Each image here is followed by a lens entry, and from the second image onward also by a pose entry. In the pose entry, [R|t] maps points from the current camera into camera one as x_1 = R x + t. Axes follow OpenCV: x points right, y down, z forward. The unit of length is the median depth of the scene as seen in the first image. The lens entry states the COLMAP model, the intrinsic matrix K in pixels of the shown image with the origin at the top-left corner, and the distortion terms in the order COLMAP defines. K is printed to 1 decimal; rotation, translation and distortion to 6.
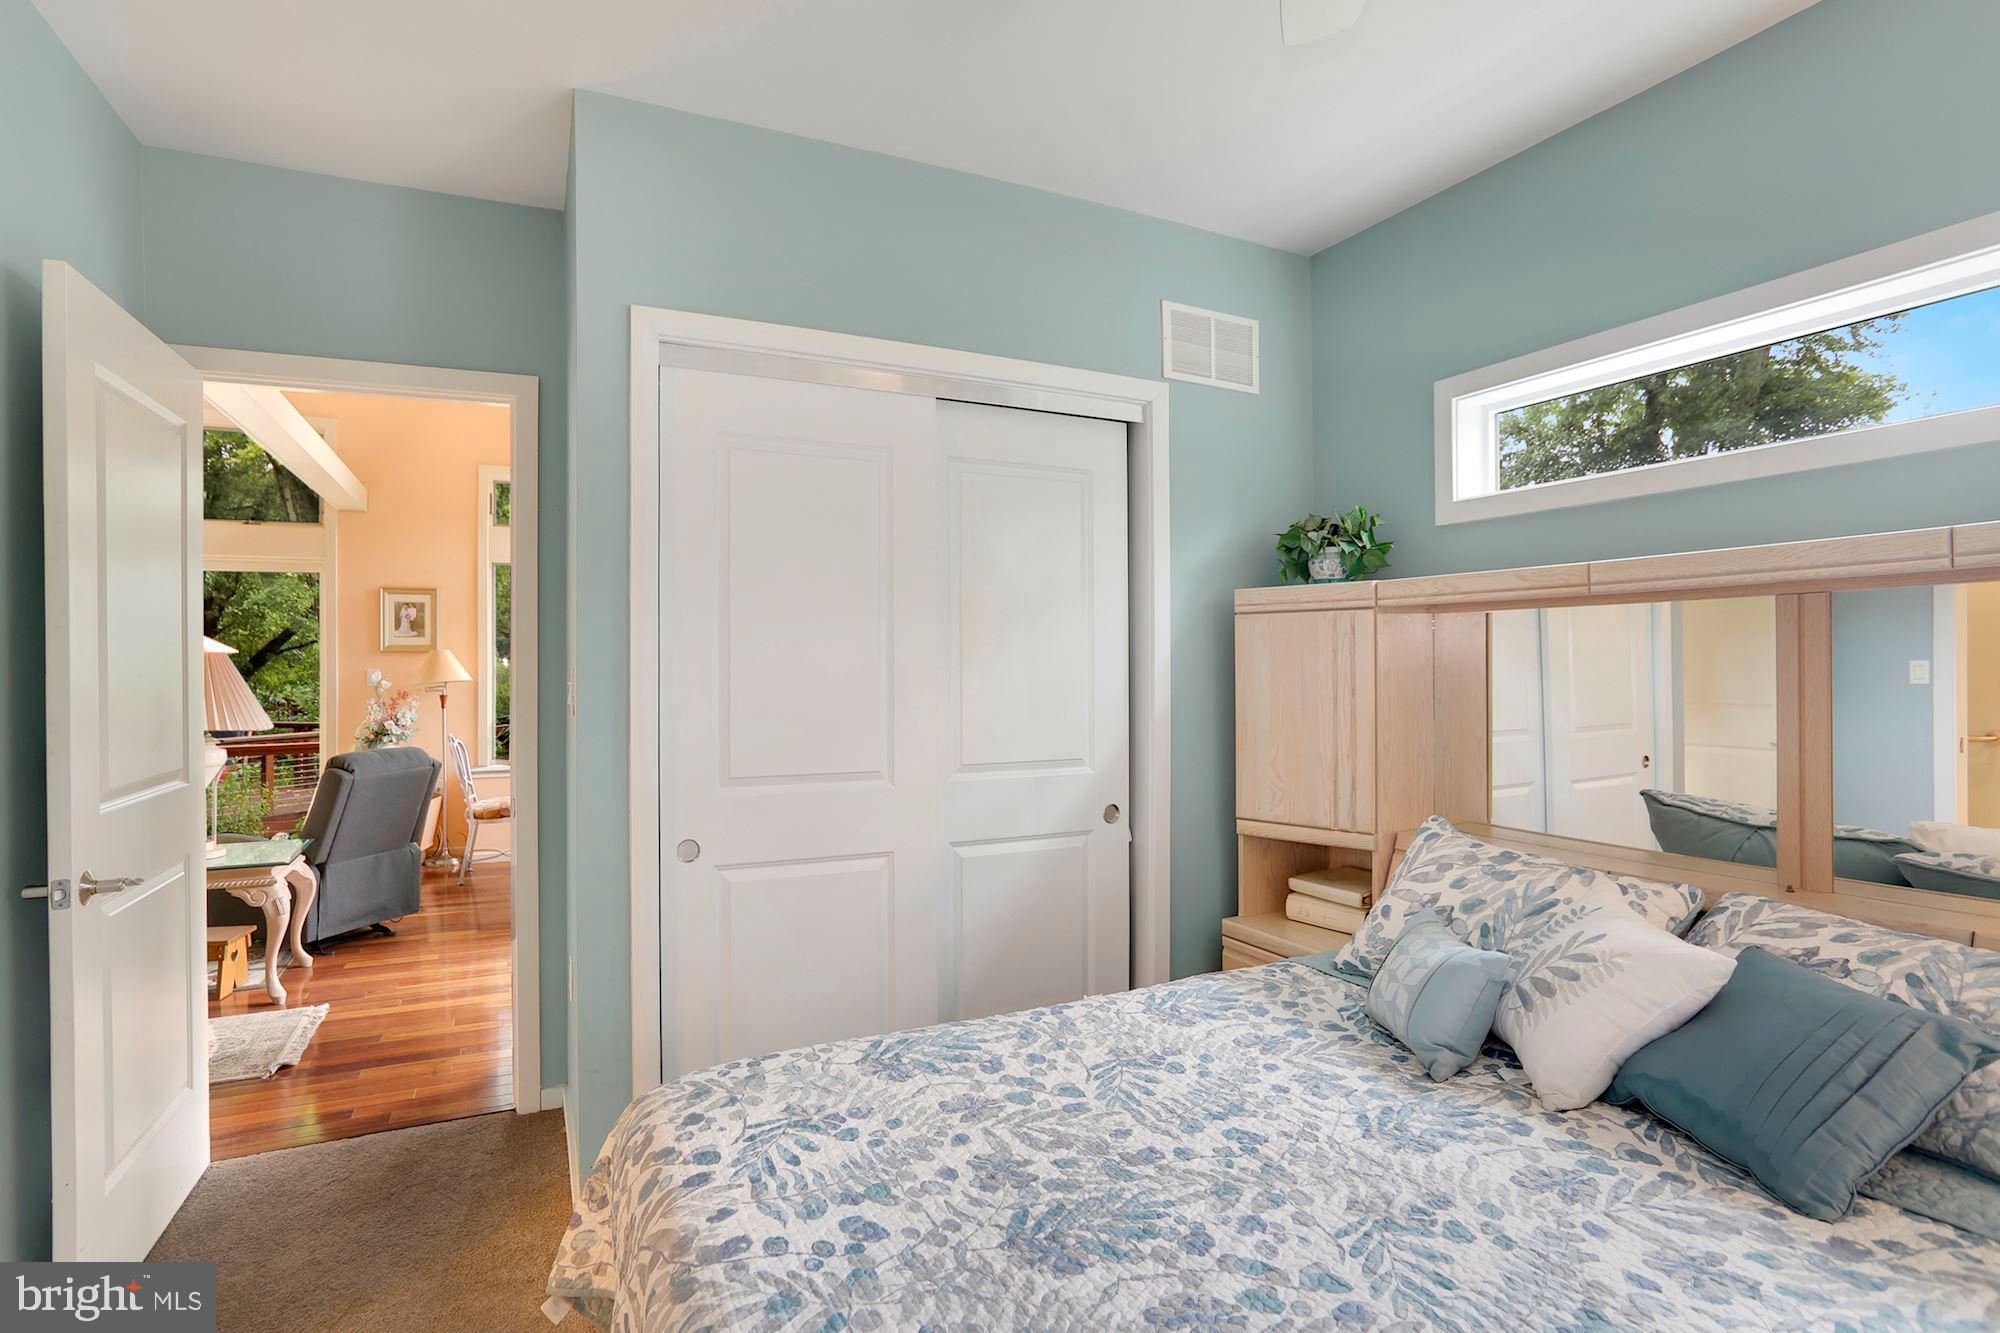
lens RADIAL K [[996.0, 0, 978.7], [0, 996.0, 661.5], [0, 0, 1]] dist [-0.077260, 0.031556]
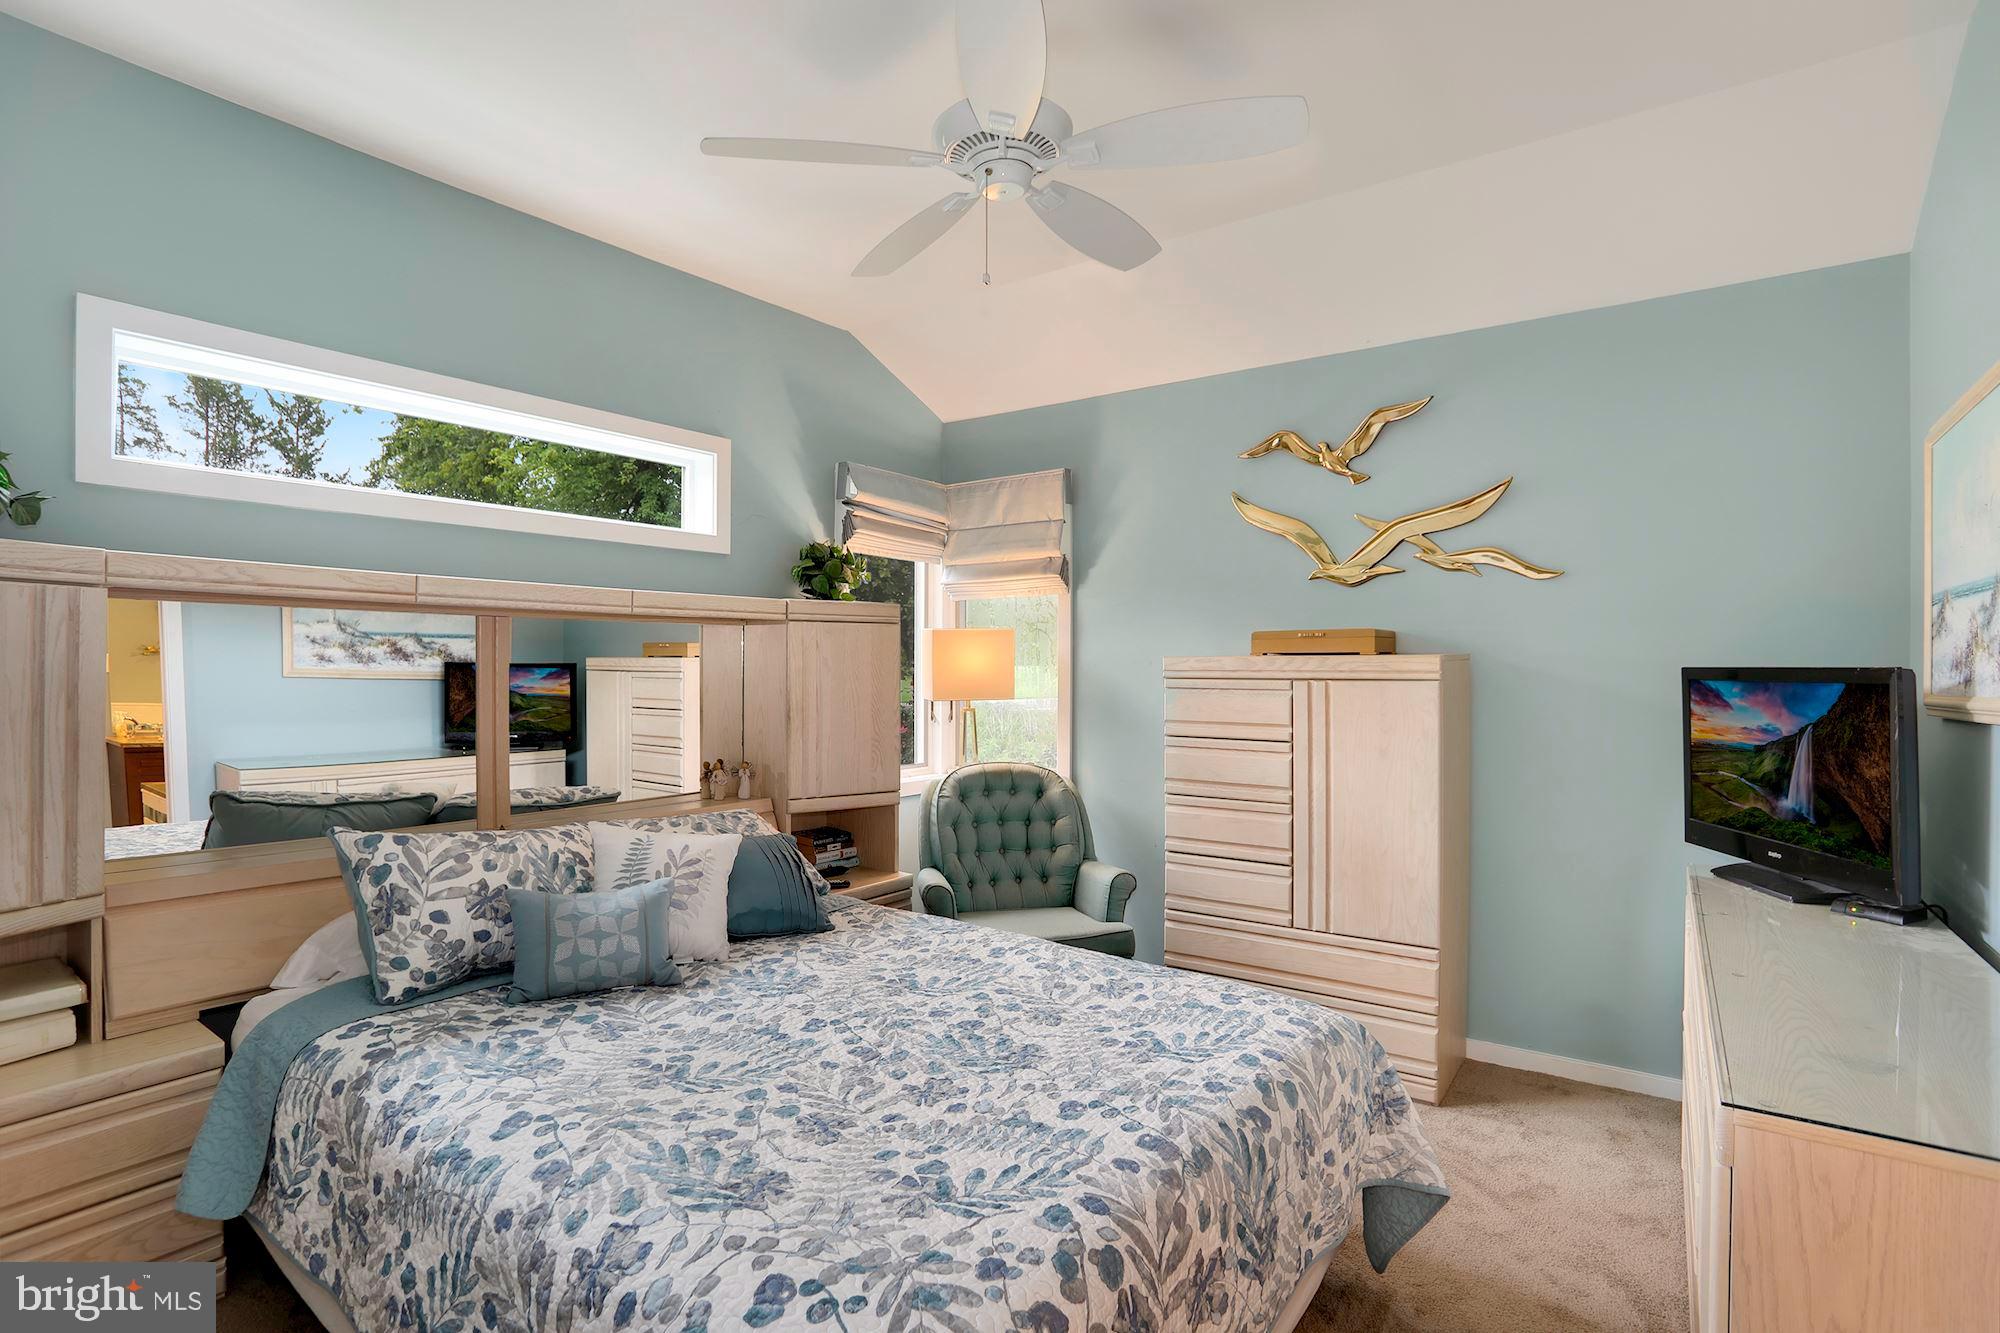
lens RADIAL K [[996.0, 0, 978.7], [0, 996.0, 661.5], [0, 0, 1]] dist [-0.077260, 0.031556]
pose [[-0.487981, 0.017789, 0.872673, -0.985231], [-0.012283, 0.999553, -0.027244, 0.033152], [-0.872768, -0.024014, -0.487544, 1.451038]]
